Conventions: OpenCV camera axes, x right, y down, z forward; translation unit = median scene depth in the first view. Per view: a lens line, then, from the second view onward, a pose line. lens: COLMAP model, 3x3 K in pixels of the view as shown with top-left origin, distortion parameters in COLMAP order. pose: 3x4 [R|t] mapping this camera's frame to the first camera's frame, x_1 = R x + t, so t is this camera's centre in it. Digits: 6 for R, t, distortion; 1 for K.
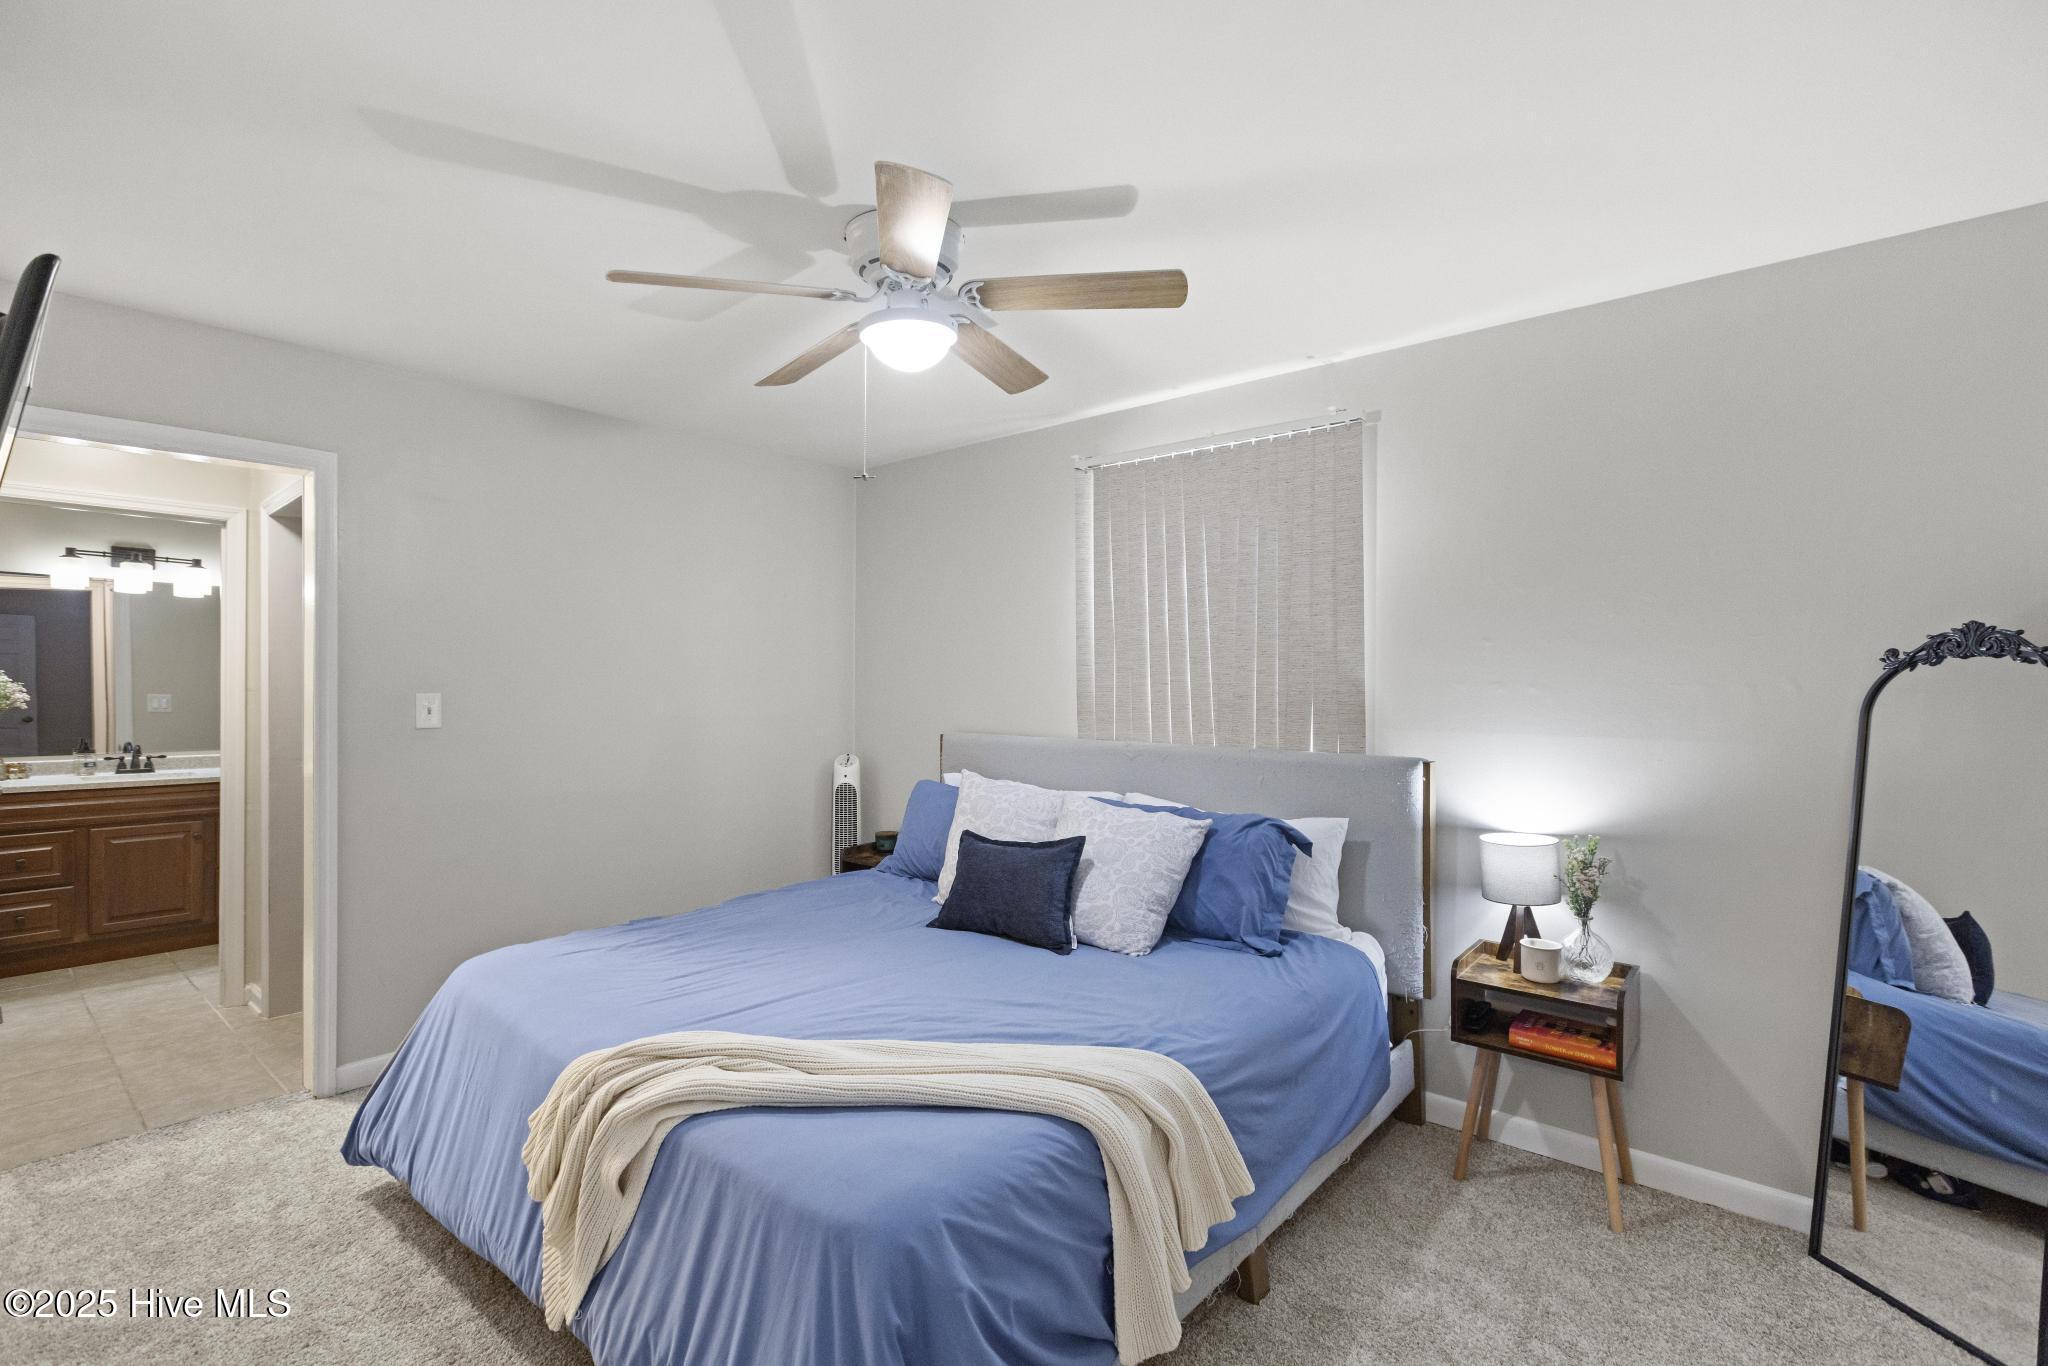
lens RADIAL K [[936.1, 0, 1016.2], [0, 936.1, 703.2], [0, 0, 1]] dist [-0.000092, -0.000236]
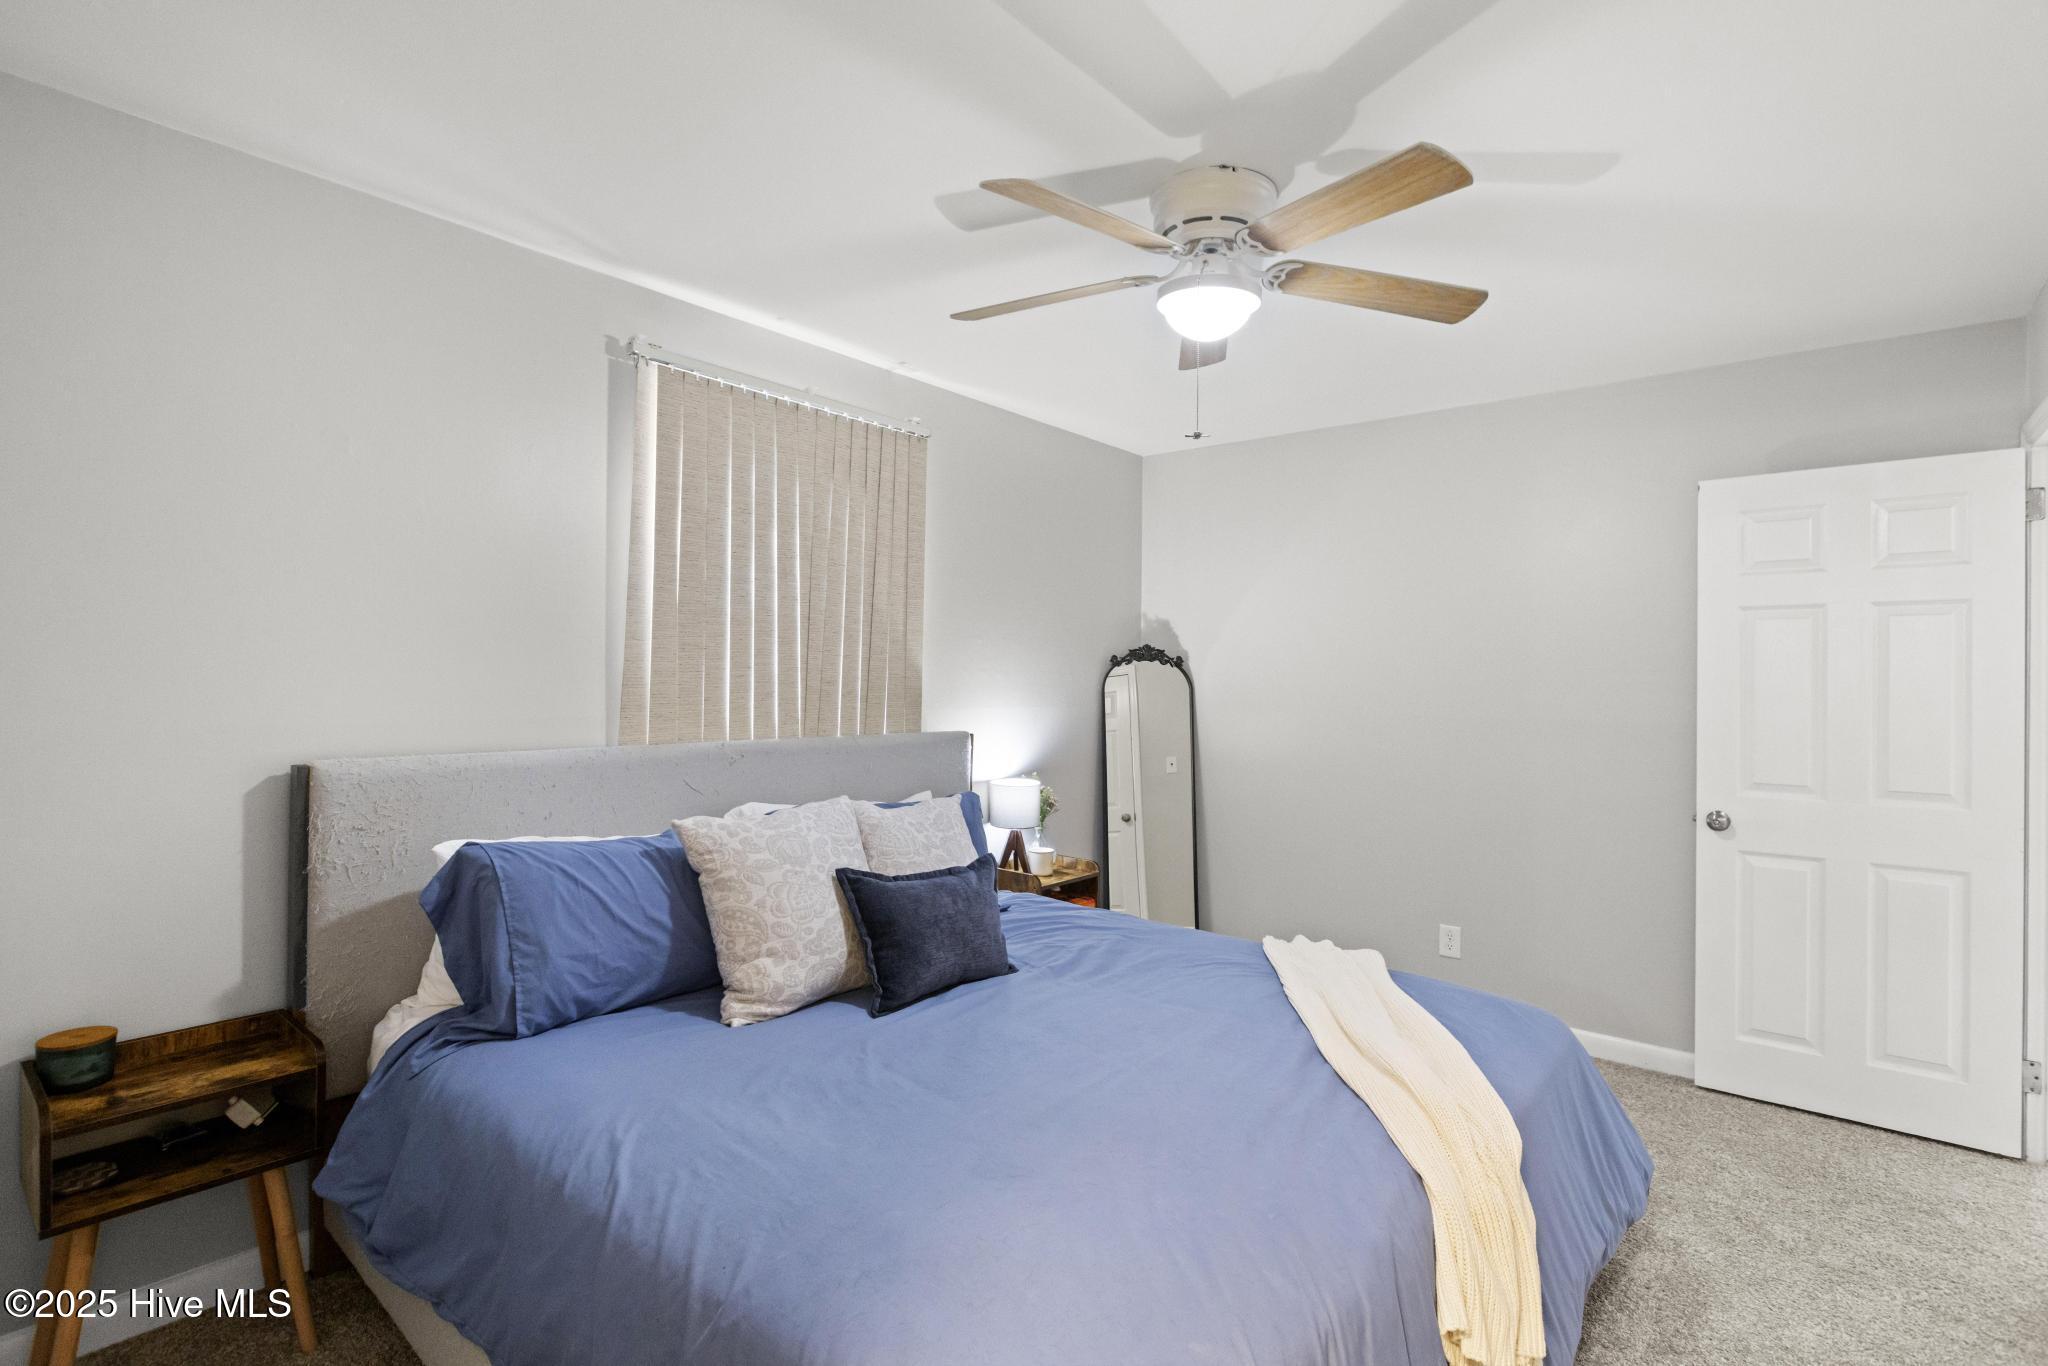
lens RADIAL K [[954.1, 0, 1018.1], [0, 954.1, 677.0], [0, 0, 1]] dist [-0.001596, -0.001387]
pose [[-0.000865, -0.004944, 0.999987, -0.695013], [0.007126, 0.999962, 0.004950, -0.015278], [-0.999974, 0.007130, -0.000830, 0.786220]]
